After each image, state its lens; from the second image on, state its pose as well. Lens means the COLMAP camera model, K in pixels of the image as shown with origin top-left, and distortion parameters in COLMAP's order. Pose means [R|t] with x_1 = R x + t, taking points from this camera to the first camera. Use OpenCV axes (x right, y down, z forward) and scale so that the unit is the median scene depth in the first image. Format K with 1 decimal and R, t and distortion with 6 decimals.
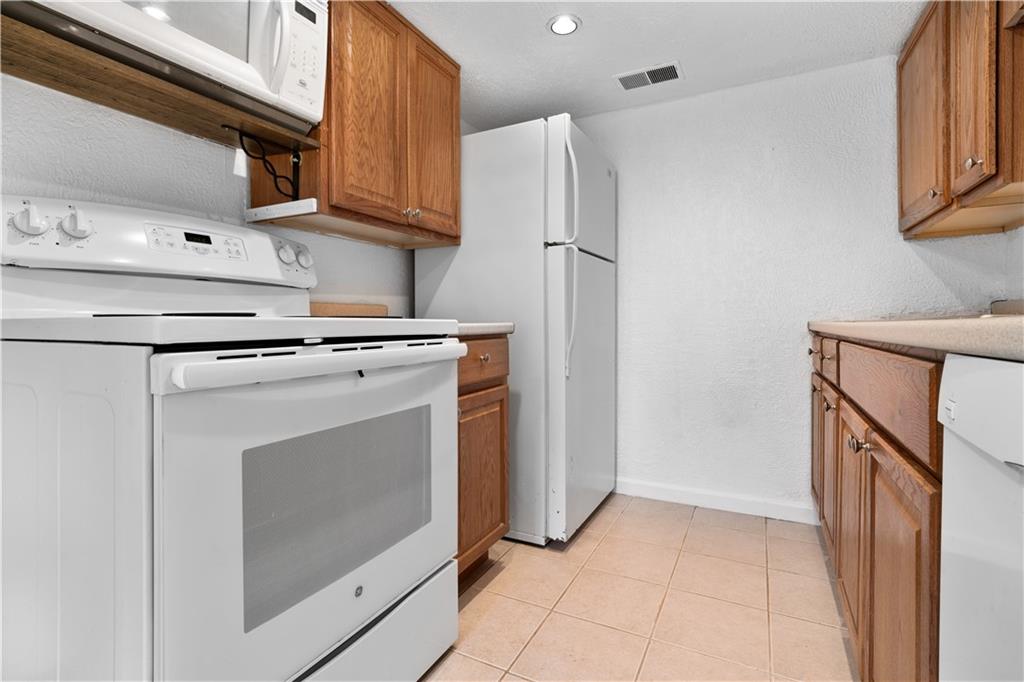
lens RADIAL K [[487.5, 0, 512.5], [0, 487.5, 323.8], [0, 0, 1]] dist [-0.012852, 0.007089]
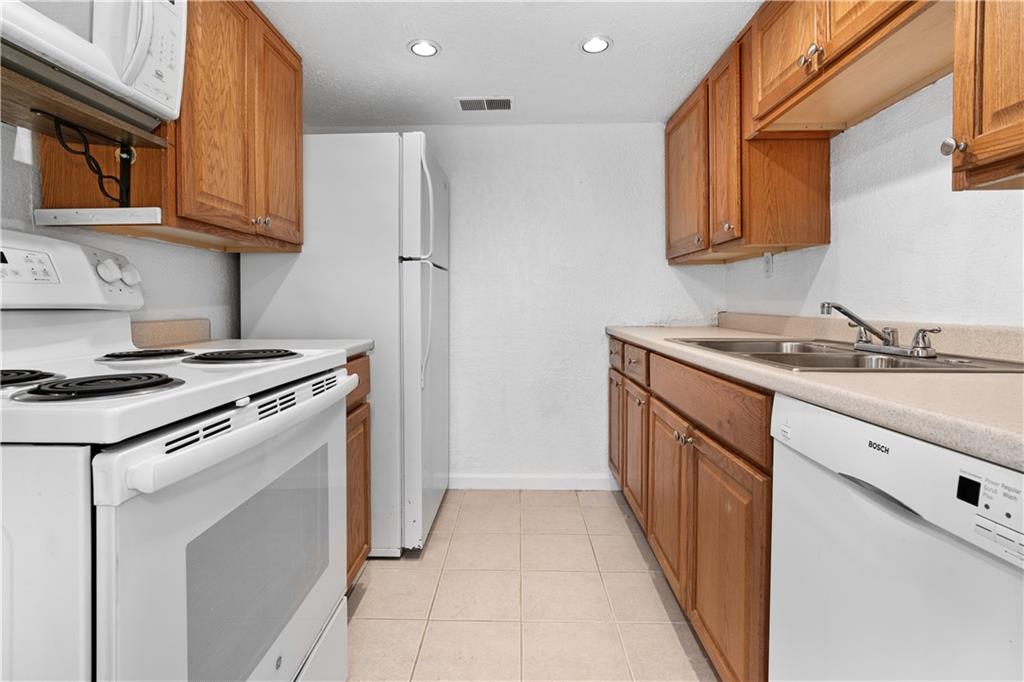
lens RADIAL K [[491.3, 0, 507.6], [0, 491.3, 306.8], [0, 0, 1]] dist [-0.005186, 0.000711]
pose [[0.898454, -0.003351, 0.439054, -0.212943], [0.000317, 0.999976, 0.006984, -0.083520], [-0.439067, -0.006135, 0.898433, -0.012993]]
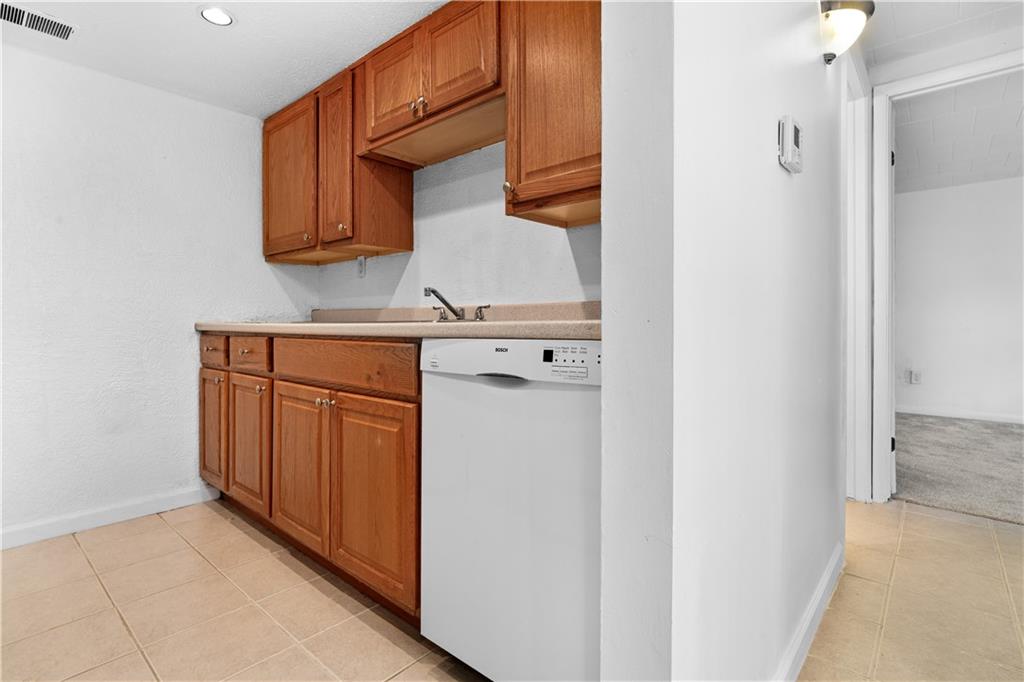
lens RADIAL K [[497.7, 0, 507.9], [0, 497.7, 322.8], [0, 0, 1]] dist [-0.002345, 0.000149]
pose [[0.236849, 0.002738, 0.971543, -0.438168], [0.000670, 0.999995, -0.002981, -0.000629], [-0.971546, 0.001357, 0.236846, 0.040548]]
